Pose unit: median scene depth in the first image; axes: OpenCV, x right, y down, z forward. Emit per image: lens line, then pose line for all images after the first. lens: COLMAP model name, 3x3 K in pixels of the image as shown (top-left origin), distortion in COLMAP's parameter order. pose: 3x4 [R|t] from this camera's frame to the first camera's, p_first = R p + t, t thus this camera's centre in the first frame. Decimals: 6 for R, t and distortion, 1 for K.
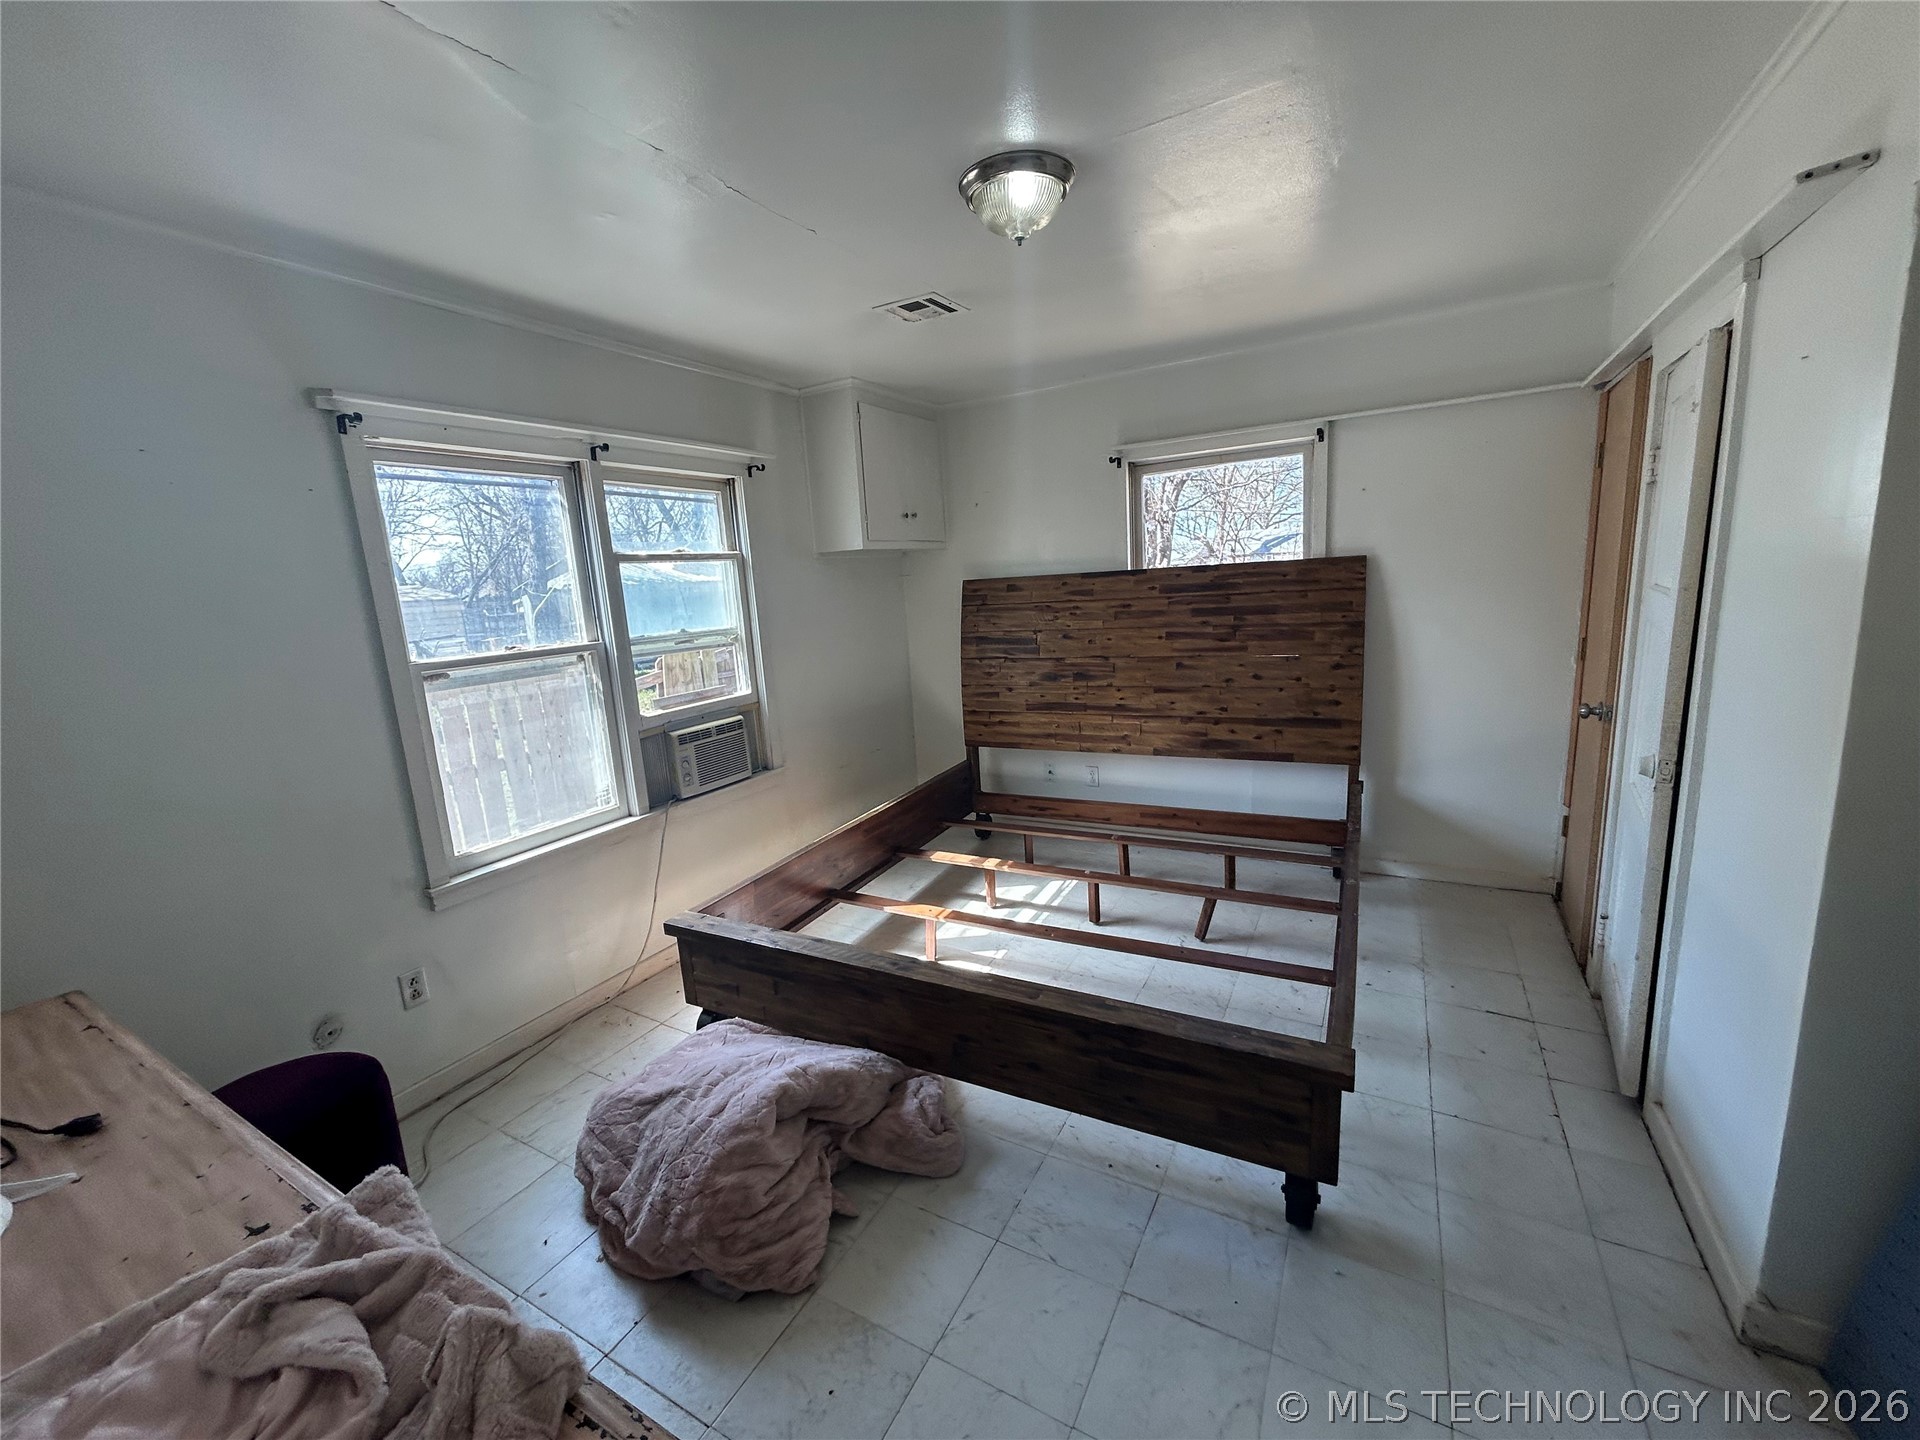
lens RADIAL K [[773.1, 0, 966.5], [0, 773.1, 719.8], [0, 0, 1]] dist [-0.002405, 0.000855]
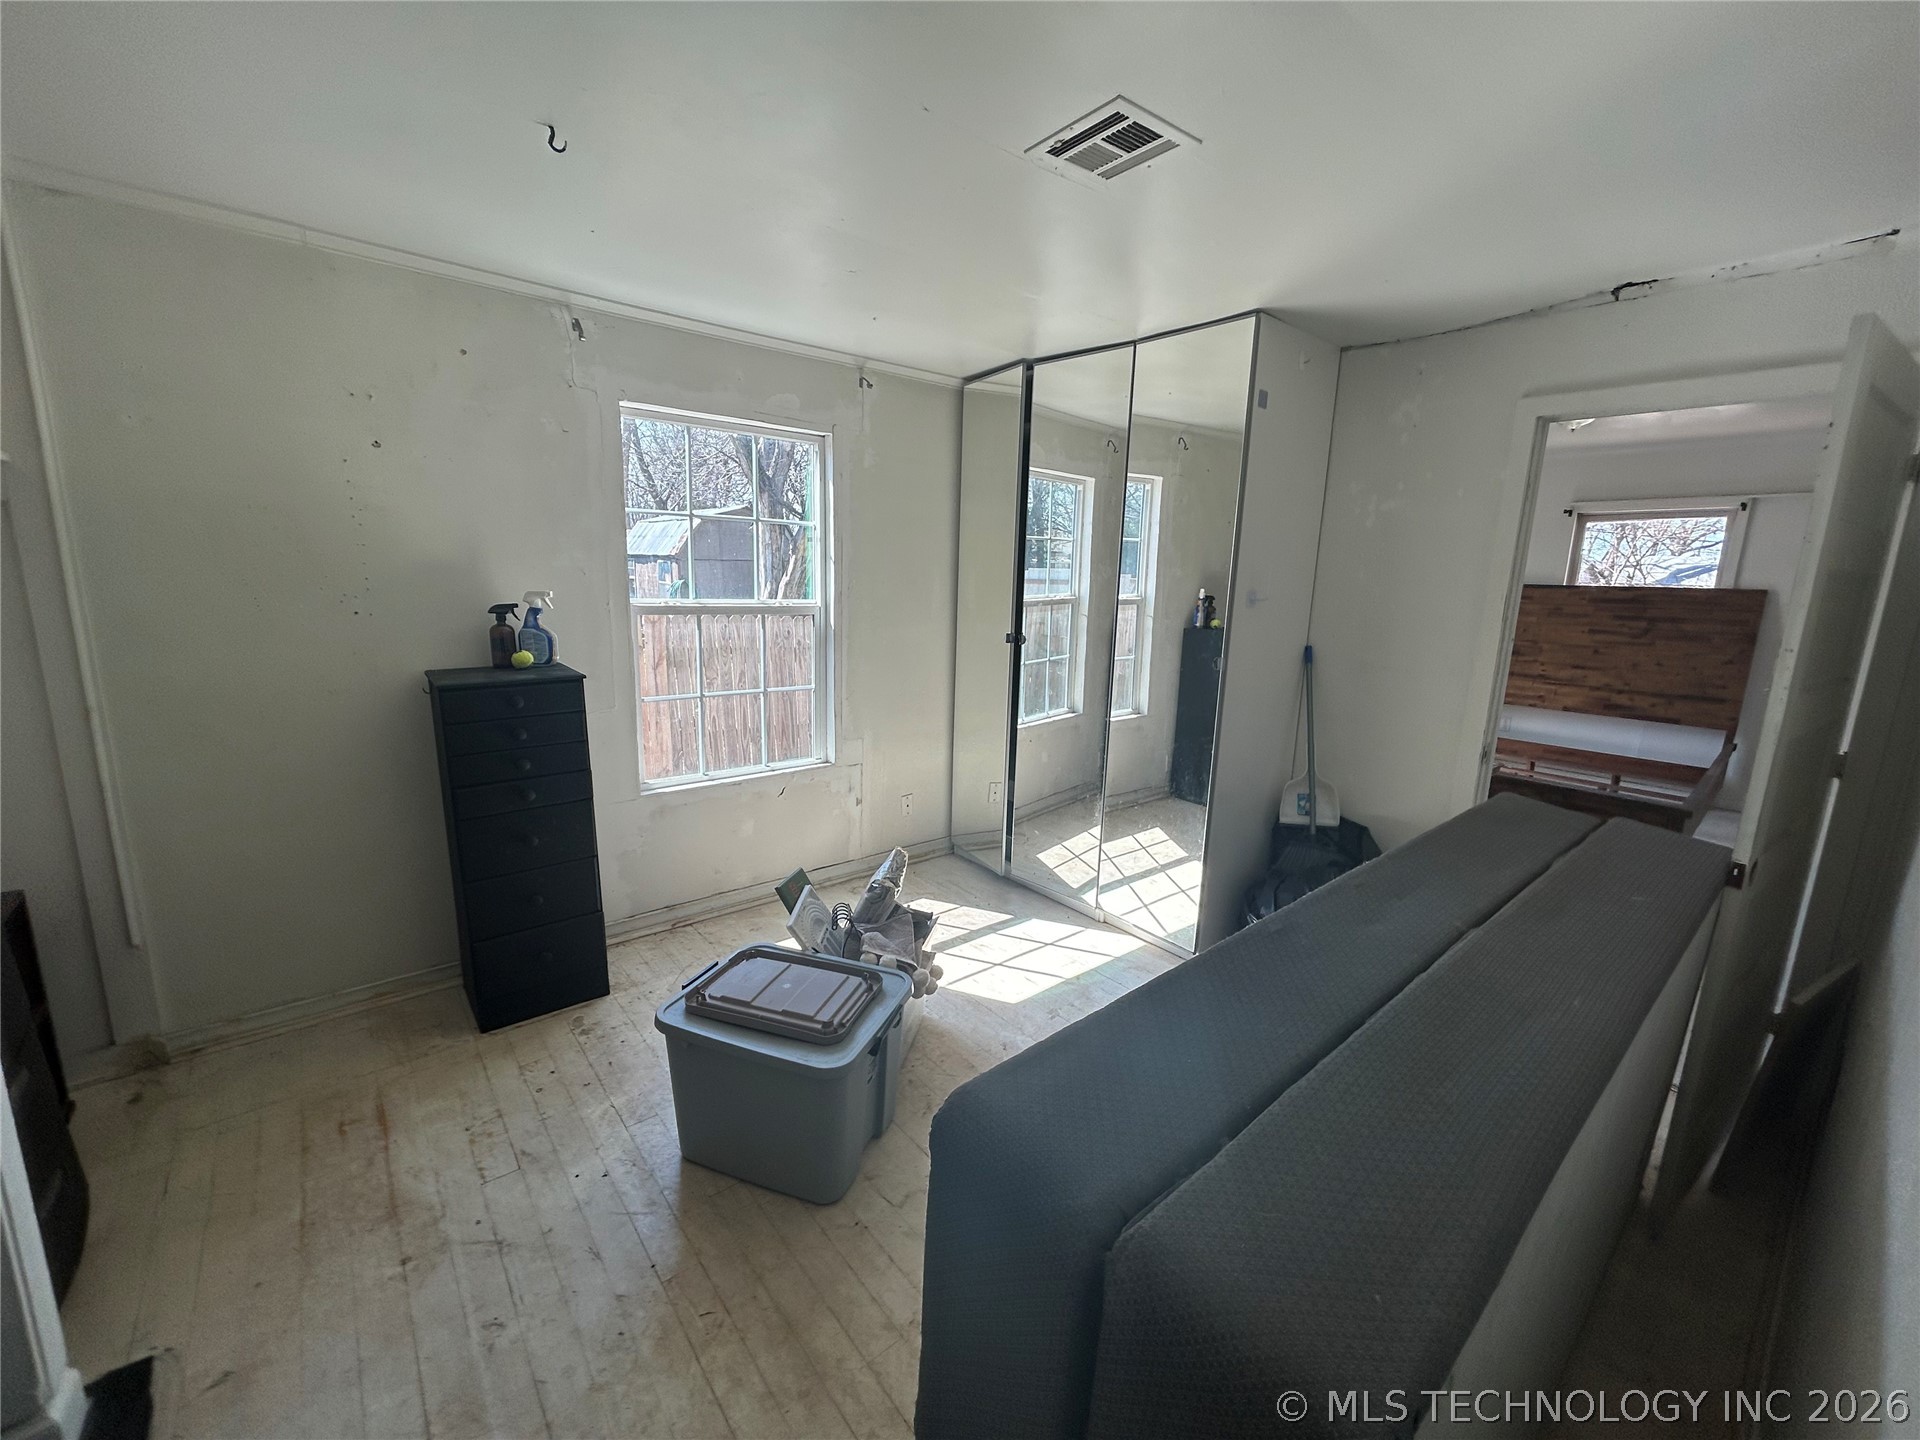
lens RADIAL K [[773.1, 0, 948.8], [0, 773.1, 723.7], [0, 0, 1]] dist [-0.002405, 0.000855]
pose [[0.926048, 0.151231, -0.345781, -0.347994], [-0.144370, 0.988469, 0.045674, 0.180466], [0.348701, 0.007624, 0.937203, -0.839943]]
